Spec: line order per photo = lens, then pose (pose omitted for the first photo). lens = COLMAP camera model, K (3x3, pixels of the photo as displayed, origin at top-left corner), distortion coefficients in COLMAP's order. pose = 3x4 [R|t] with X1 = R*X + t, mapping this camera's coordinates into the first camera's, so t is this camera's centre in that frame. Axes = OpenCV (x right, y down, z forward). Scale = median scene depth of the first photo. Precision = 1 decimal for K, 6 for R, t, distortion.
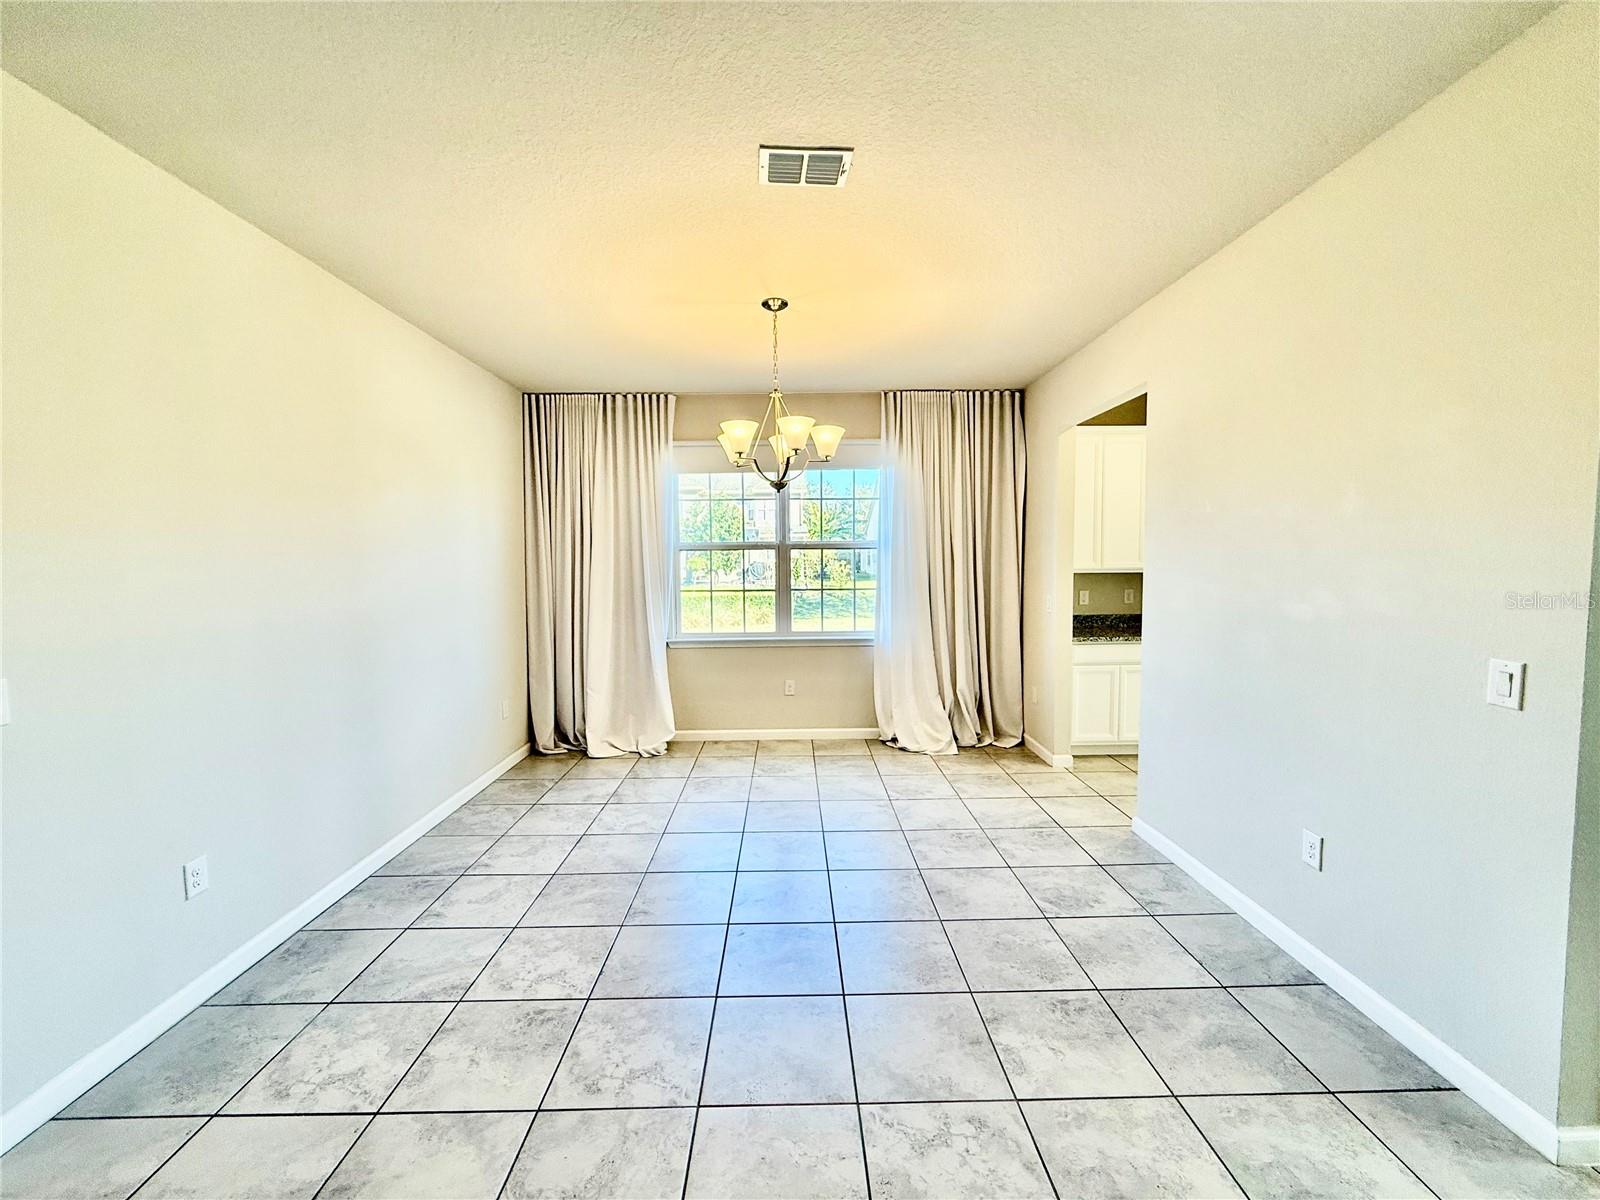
lens RADIAL K [[637.8, 0, 795.8], [0, 637.8, 599.8], [0, 0, 1]] dist [-0.000935, 0.000391]
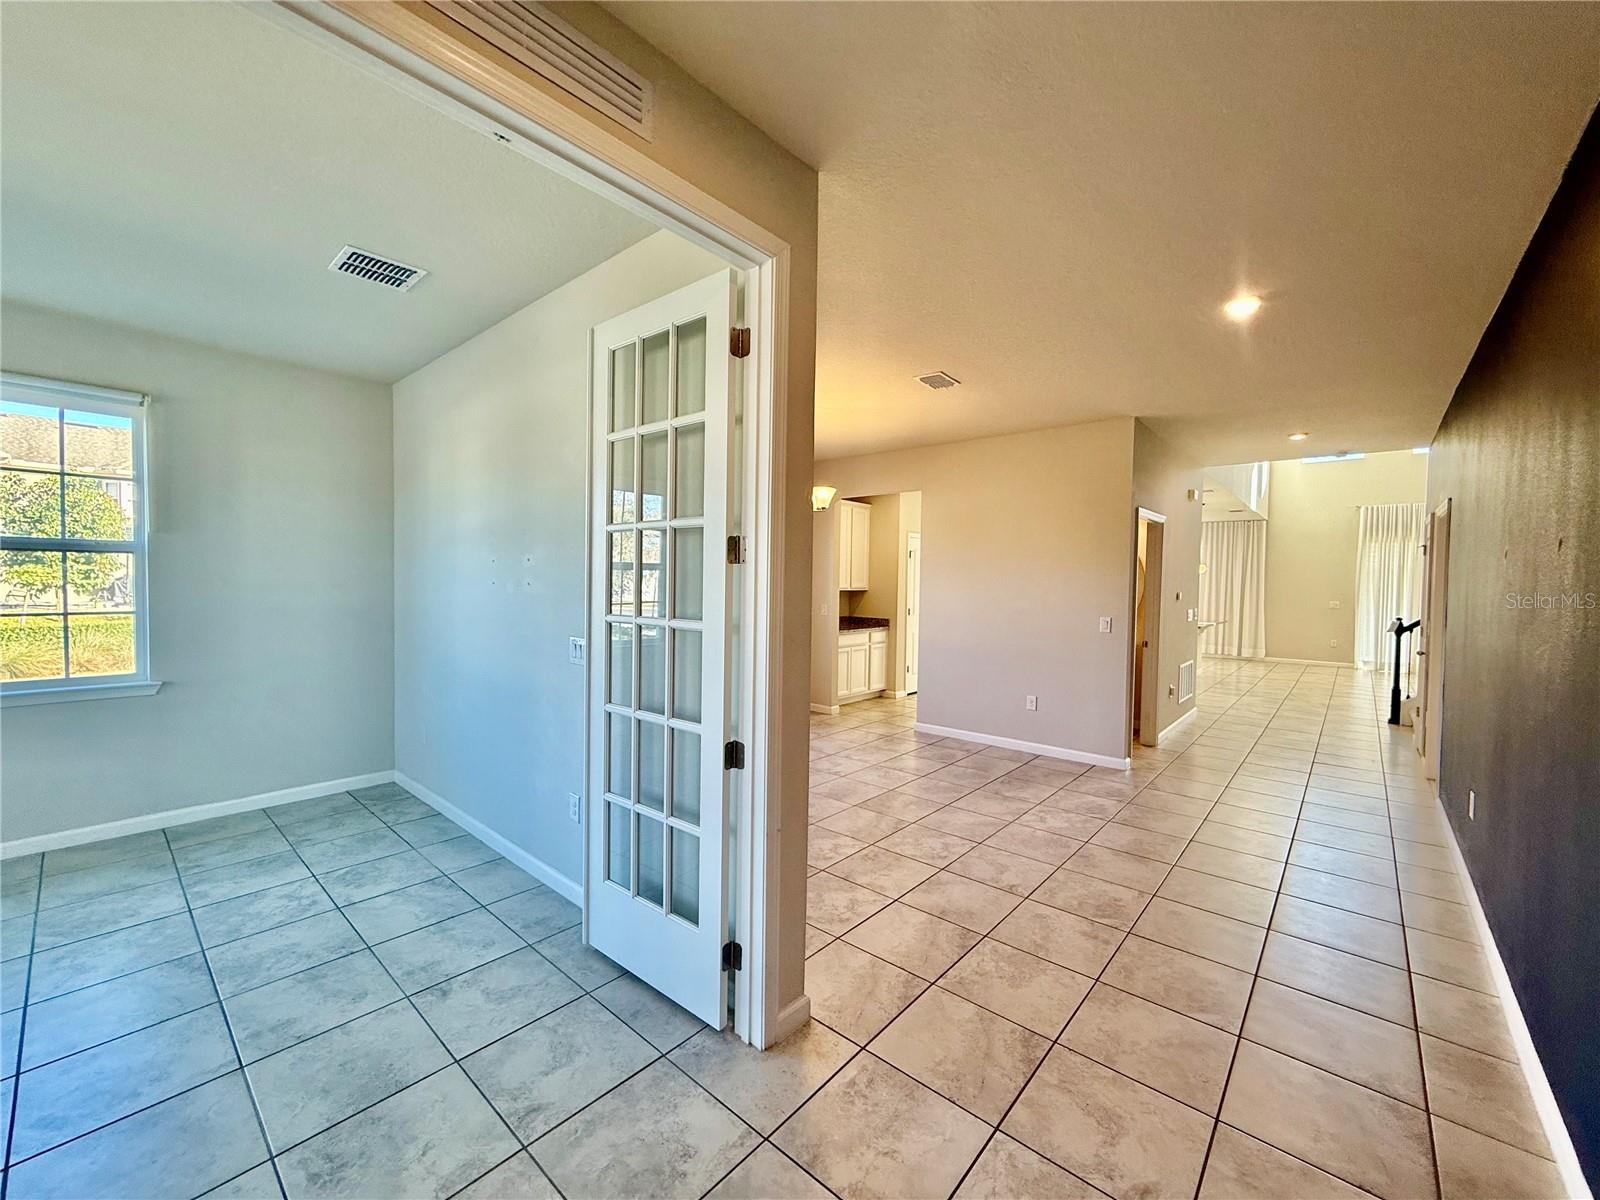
lens RADIAL K [[637.8, 0, 795.8], [0, 637.8, 599.8], [0, 0, 1]] dist [-0.000935, 0.000391]
pose [[0.671250, -0.002419, 0.741227, -0.769139], [0.027026, 0.999410, -0.021213, 0.012363], [-0.740738, 0.034271, 0.670919, 0.010687]]
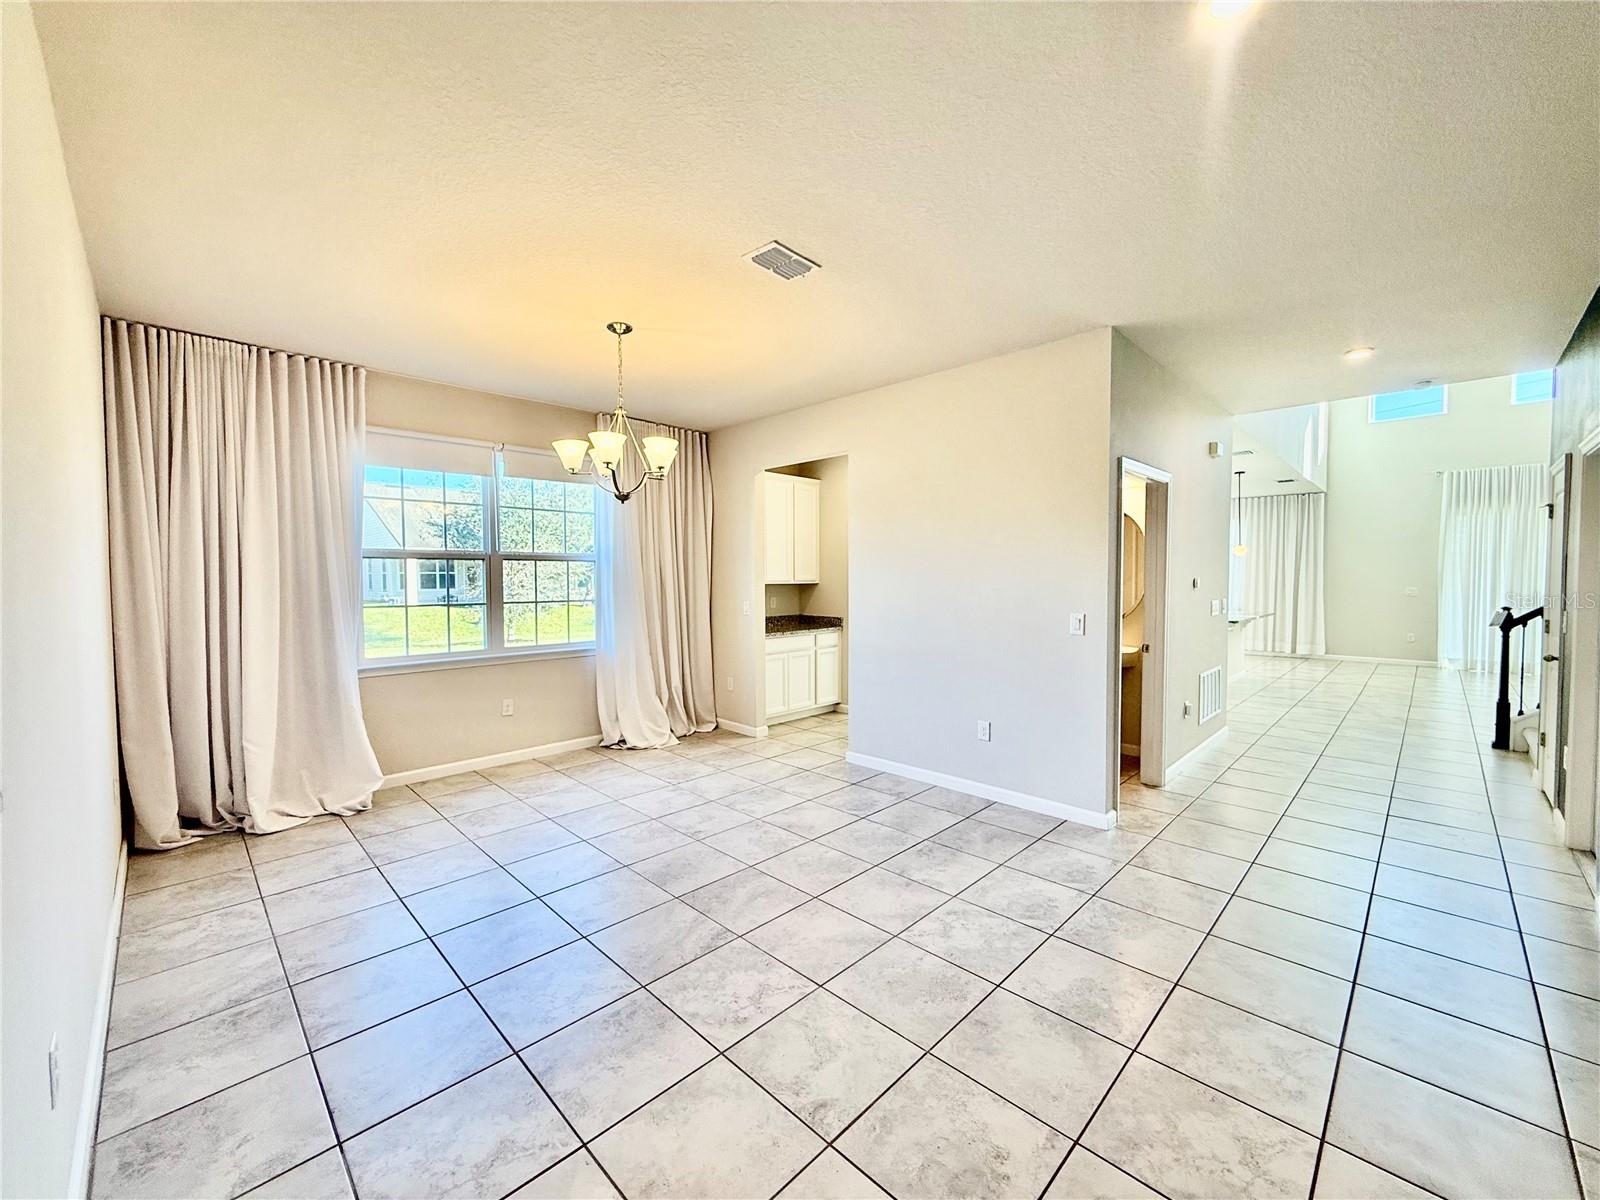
lens RADIAL K [[637.8, 0, 795.8], [0, 637.8, 599.8], [0, 0, 1]] dist [-0.000935, 0.000391]
pose [[0.716697, -0.017731, 0.697159, -0.392600], [0.042059, 0.998956, -0.017830, 0.015957], [-0.696115, 0.042101, 0.716695, 0.032372]]
